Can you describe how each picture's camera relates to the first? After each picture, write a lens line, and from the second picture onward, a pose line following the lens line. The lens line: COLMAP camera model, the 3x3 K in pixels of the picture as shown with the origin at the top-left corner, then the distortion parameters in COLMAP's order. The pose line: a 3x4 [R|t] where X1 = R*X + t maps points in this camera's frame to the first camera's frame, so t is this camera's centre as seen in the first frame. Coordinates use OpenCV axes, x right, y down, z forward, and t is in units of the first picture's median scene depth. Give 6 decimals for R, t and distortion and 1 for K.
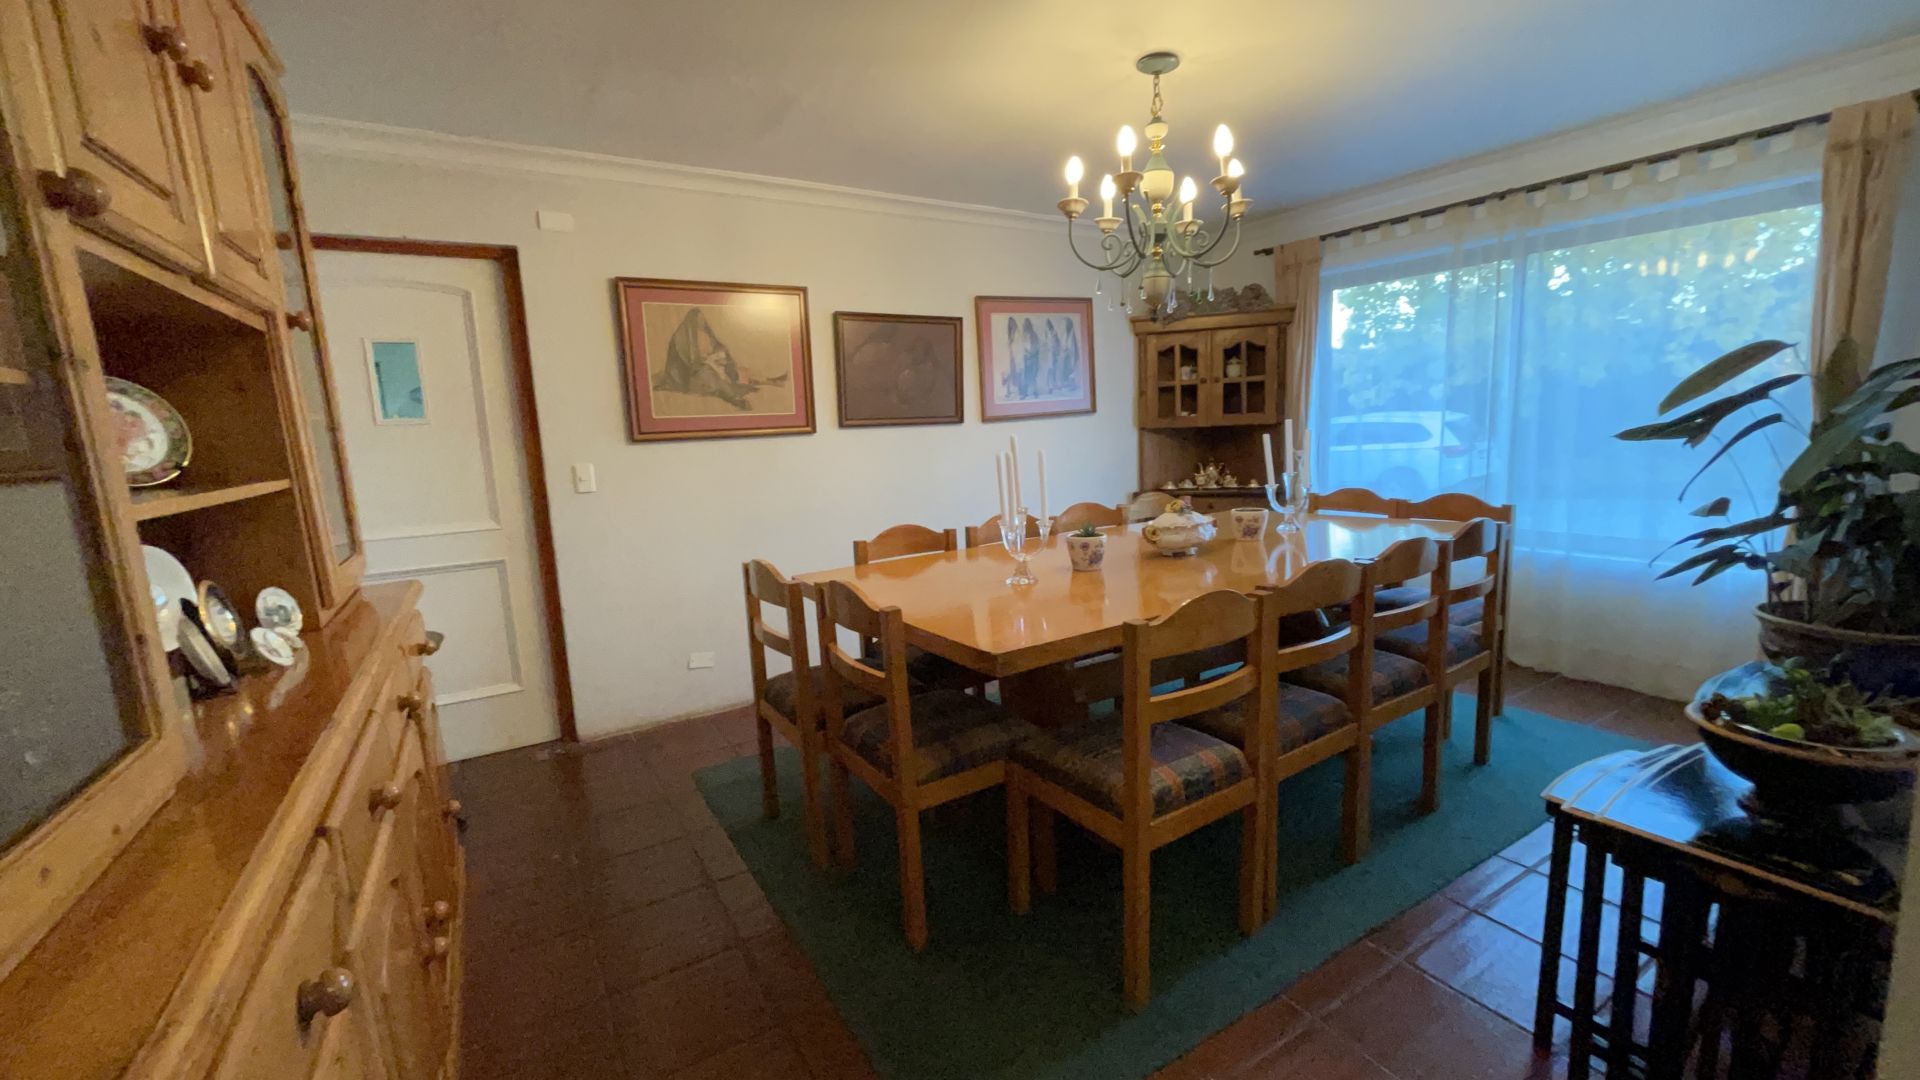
lens RADIAL K [[773.5, 0, 951.8], [0, 773.5, 543.1], [0, 0, 1]] dist [-0.003207, 0.000442]
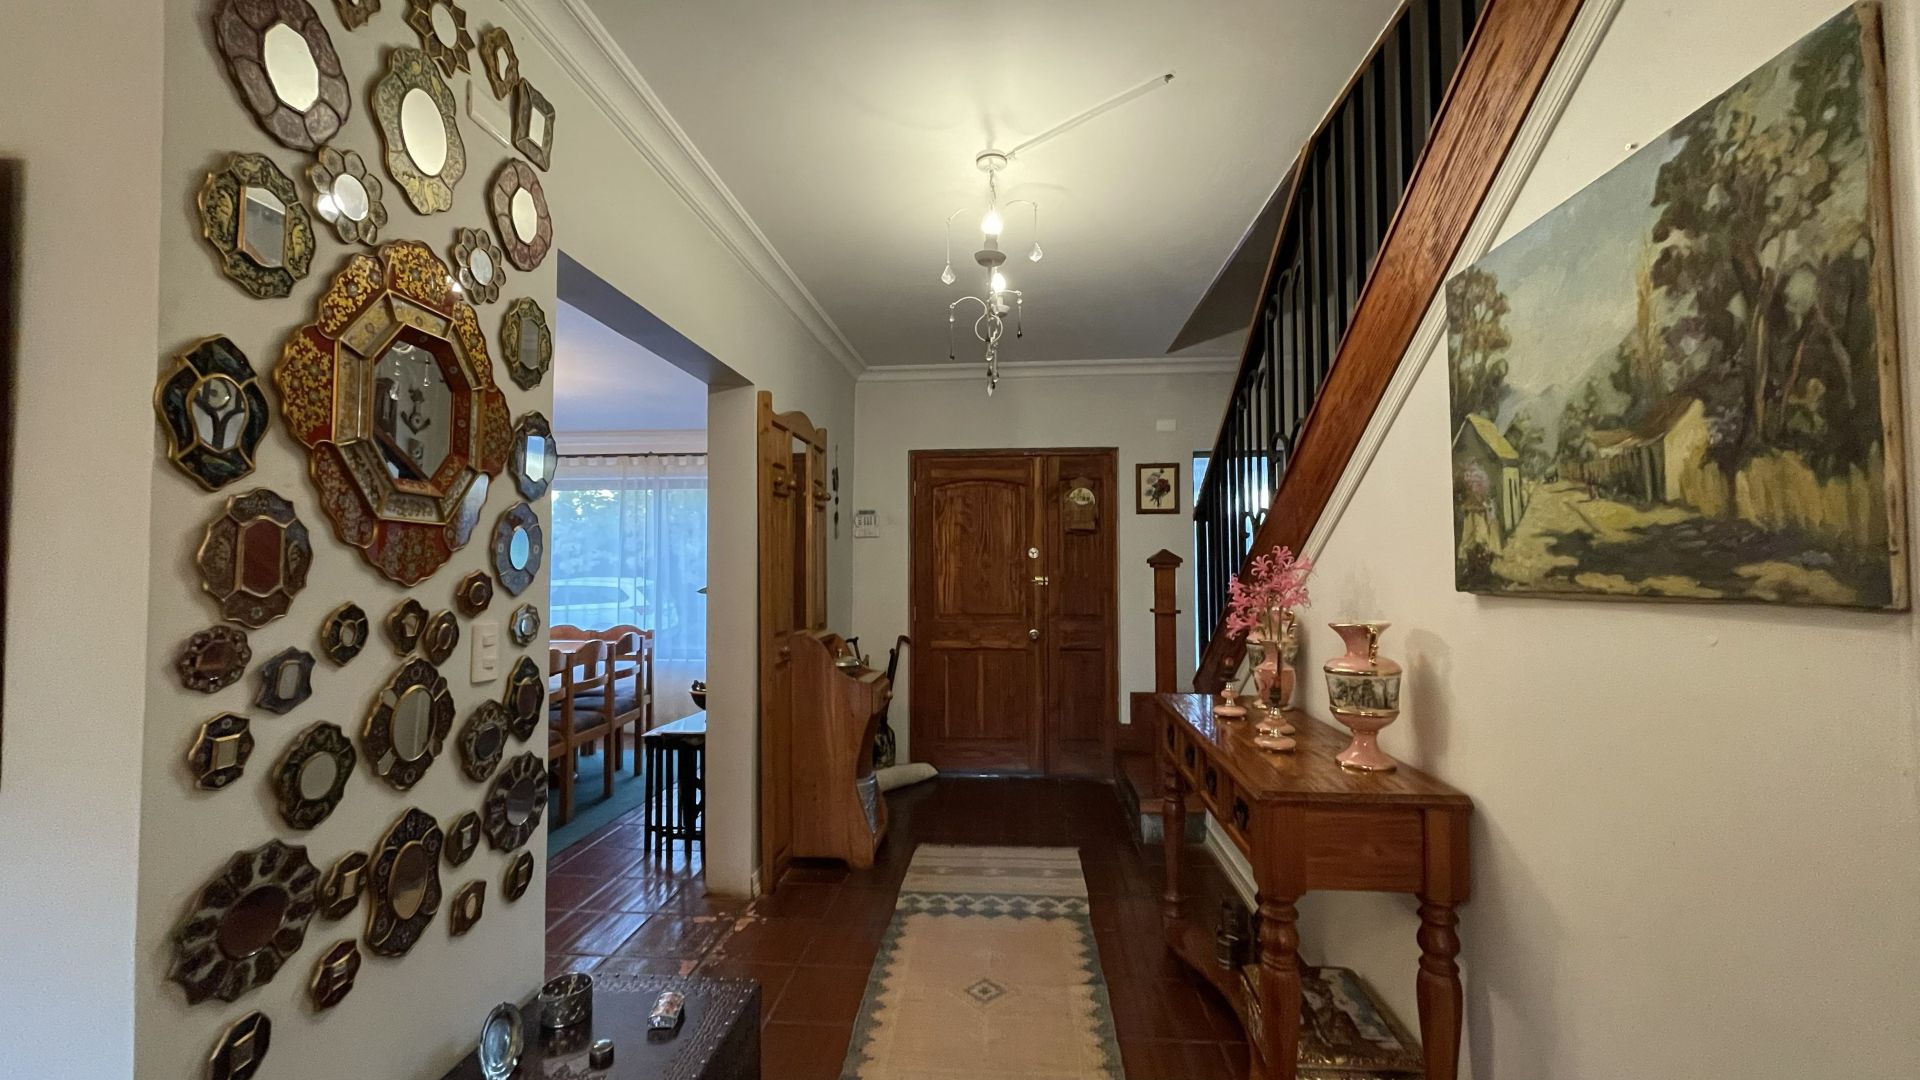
lens RADIAL K [[773.5, 0, 951.8], [0, 773.5, 539.1], [0, 0, 1]] dist [-0.003207, 0.000442]
pose [[0.592842, 0.075122, 0.801808, -0.351529], [0.098866, 0.981319, -0.165040, 0.125493], [-0.799227, 0.177115, 0.574340, -0.696955]]
